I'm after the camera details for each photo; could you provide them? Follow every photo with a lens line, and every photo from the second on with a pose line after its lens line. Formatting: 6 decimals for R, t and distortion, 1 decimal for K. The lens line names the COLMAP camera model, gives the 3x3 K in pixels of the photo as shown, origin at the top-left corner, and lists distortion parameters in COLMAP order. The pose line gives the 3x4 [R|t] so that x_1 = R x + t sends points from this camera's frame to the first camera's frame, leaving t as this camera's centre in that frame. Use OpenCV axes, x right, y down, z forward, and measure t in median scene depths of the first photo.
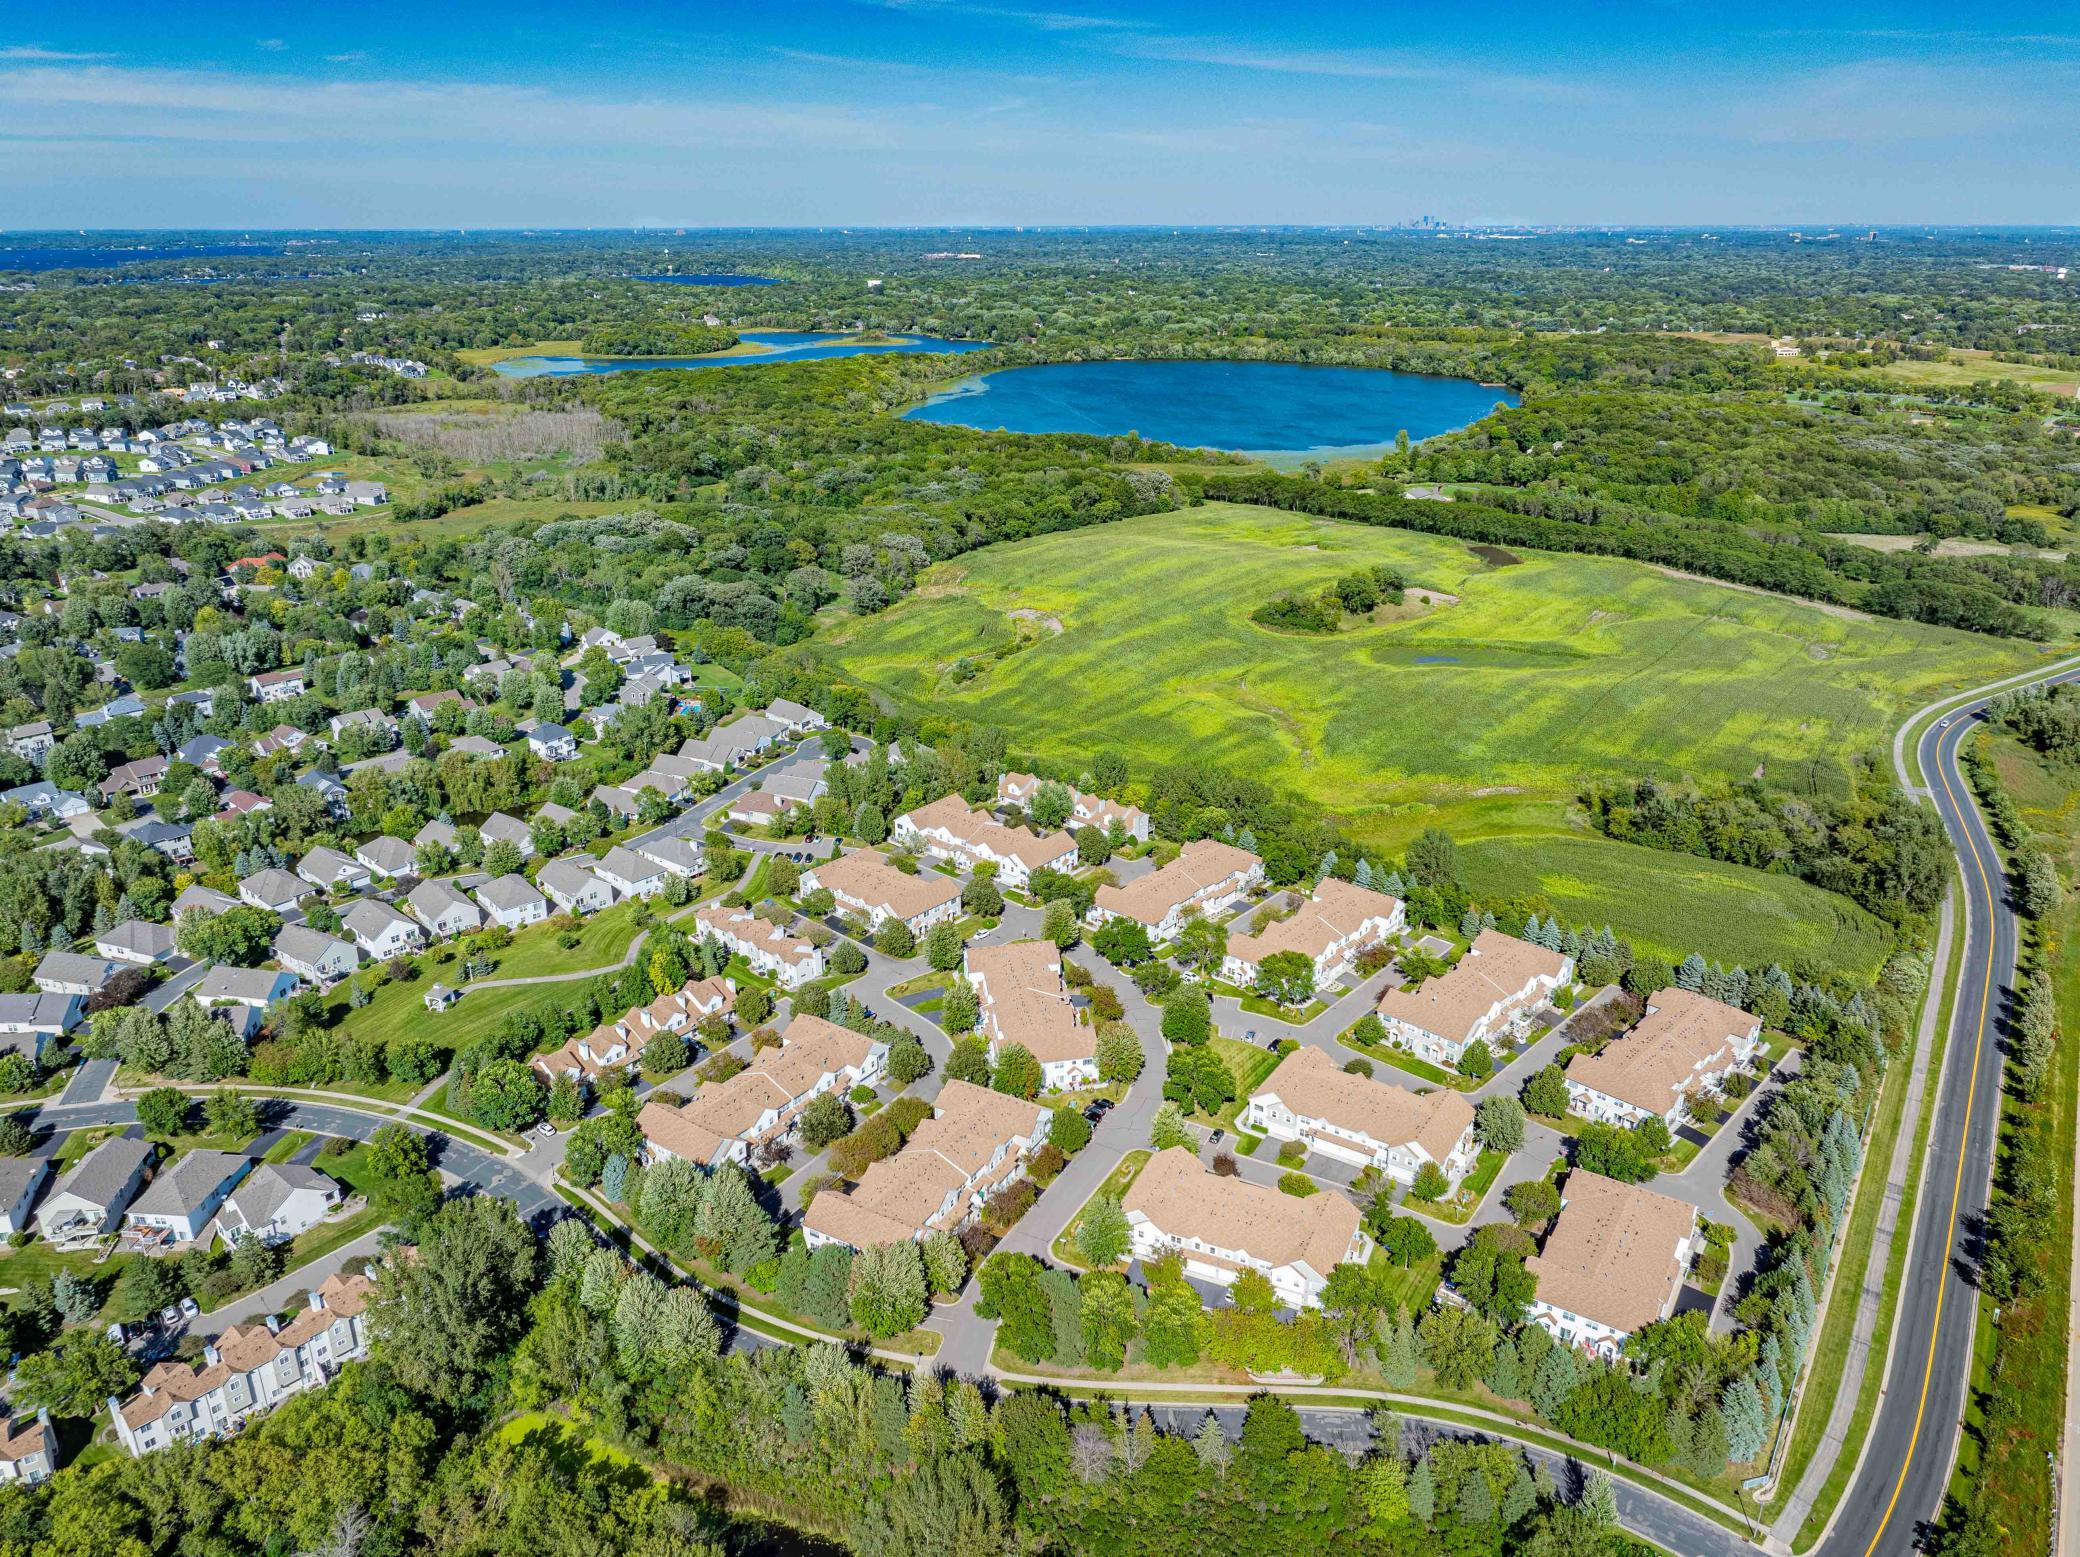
lens RADIAL K [[1466.4, 0, 1043.0], [0, 1466.4, 783.5], [0, 0, 1]] dist [-0.033231, 0.045792]
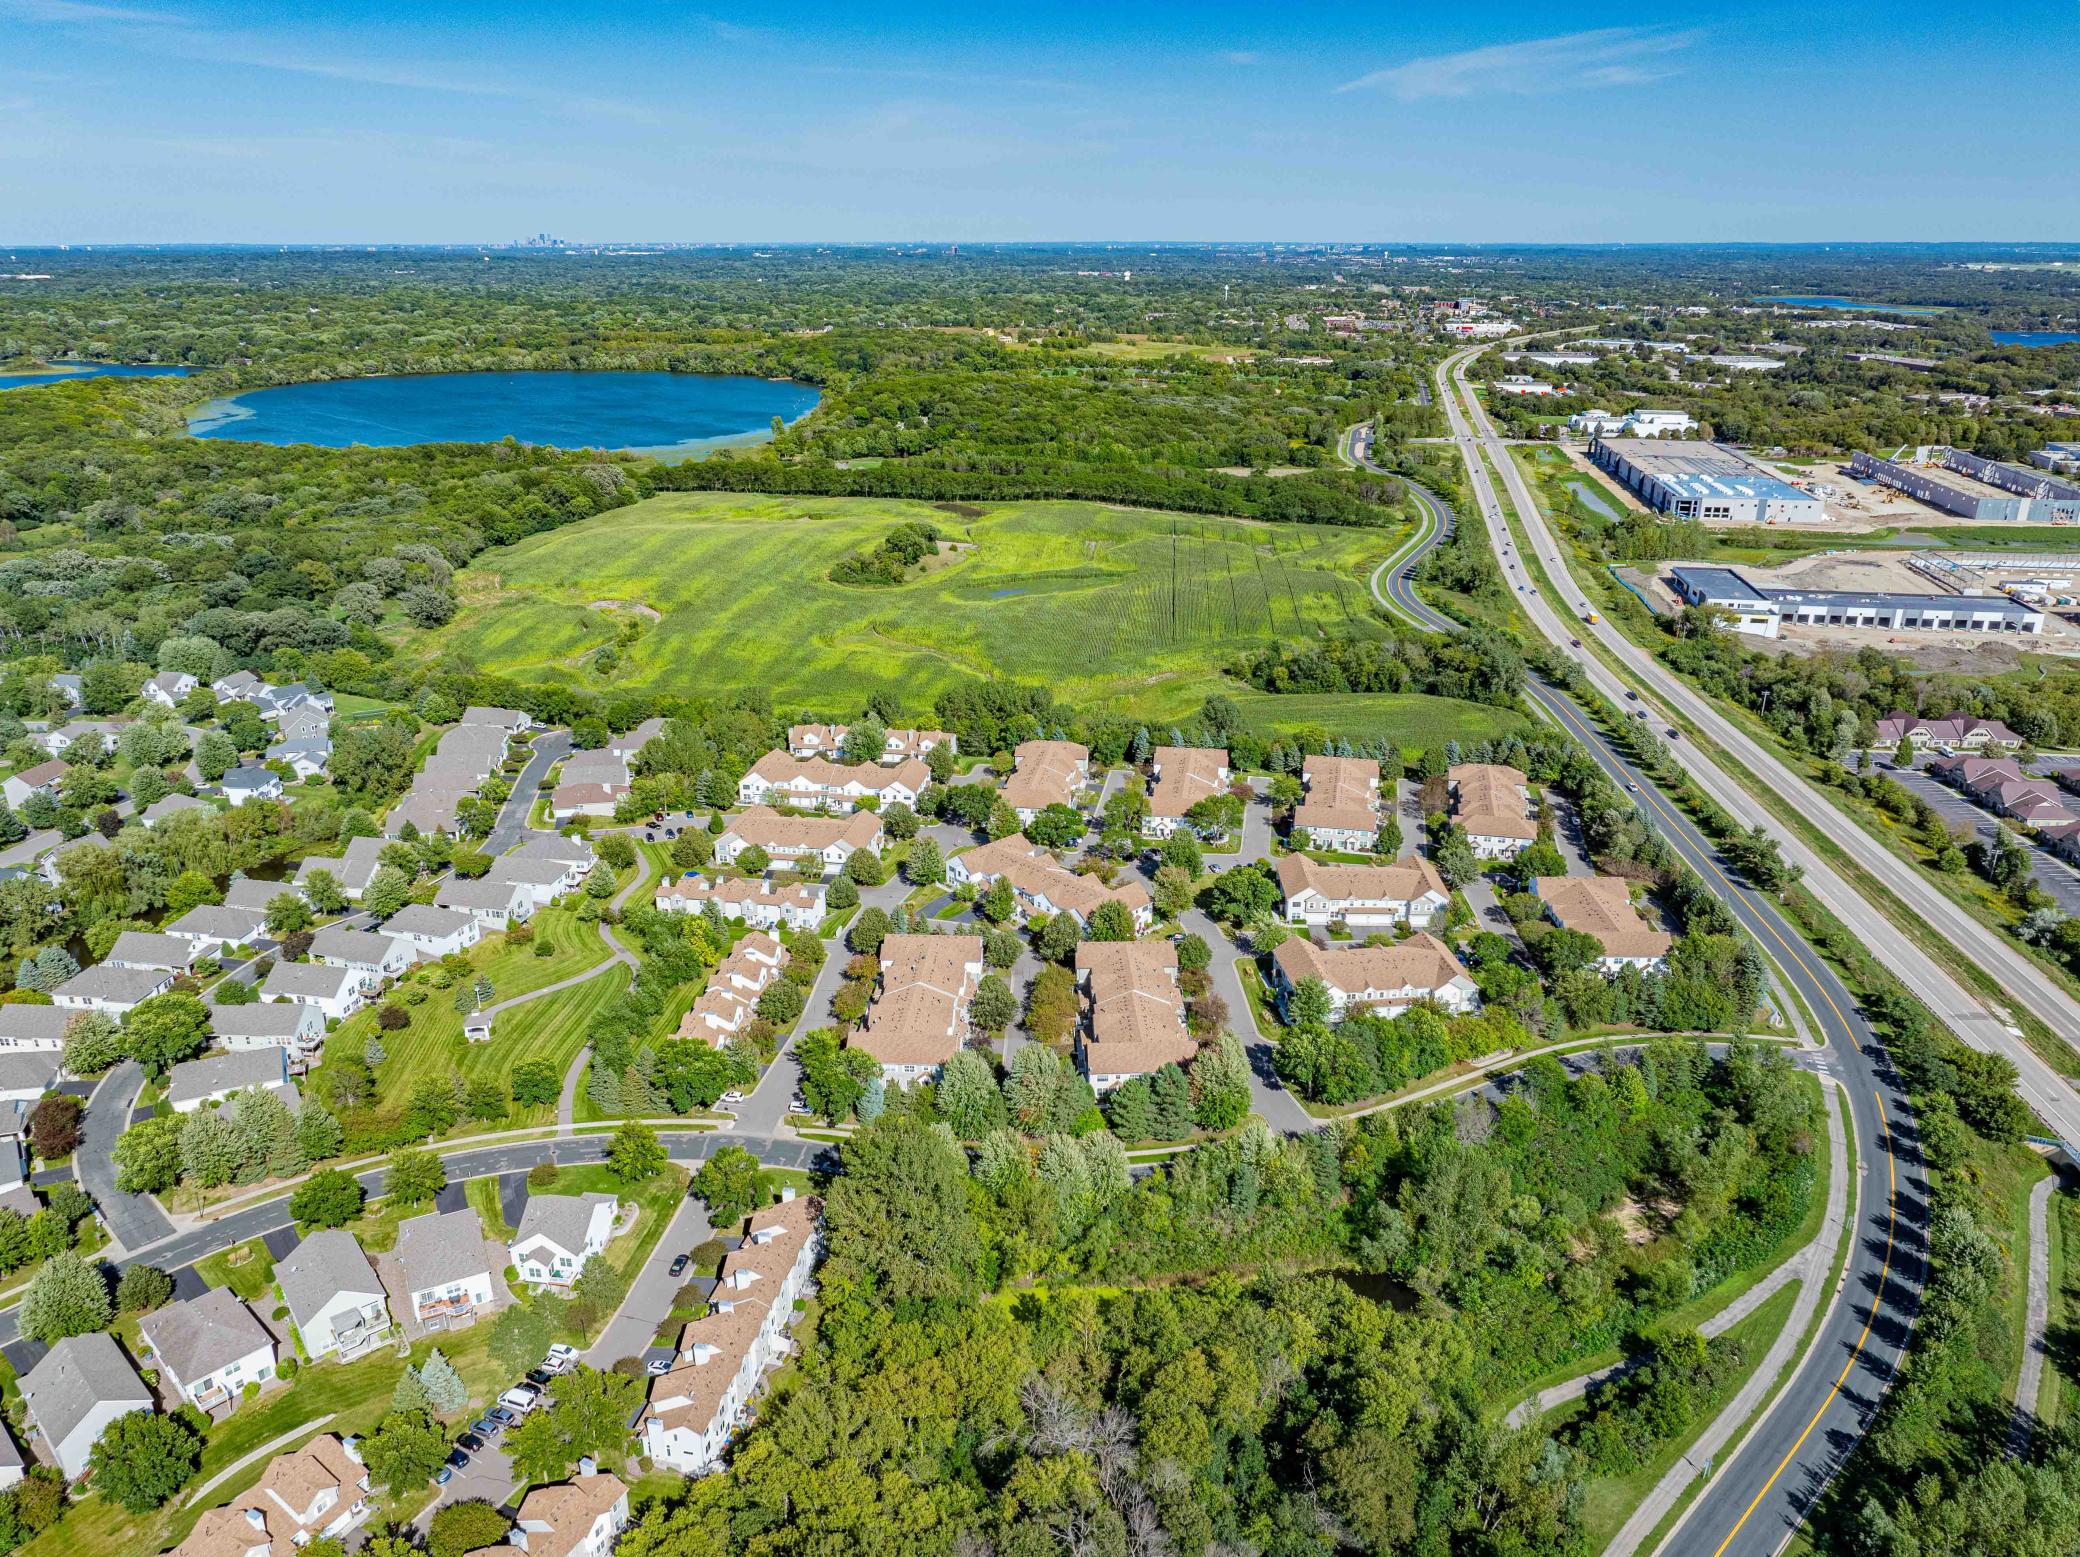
lens RADIAL K [[1466.4, 0, 1043.0], [0, 1466.4, 783.5], [0, 0, 1]] dist [-0.033231, 0.045792]
pose [[0.846920, -0.185522, 0.498305, -0.230355], [0.191162, 0.980734, 0.040232, 0.013962], [-0.496168, 0.061184, 0.866068, 0.023897]]
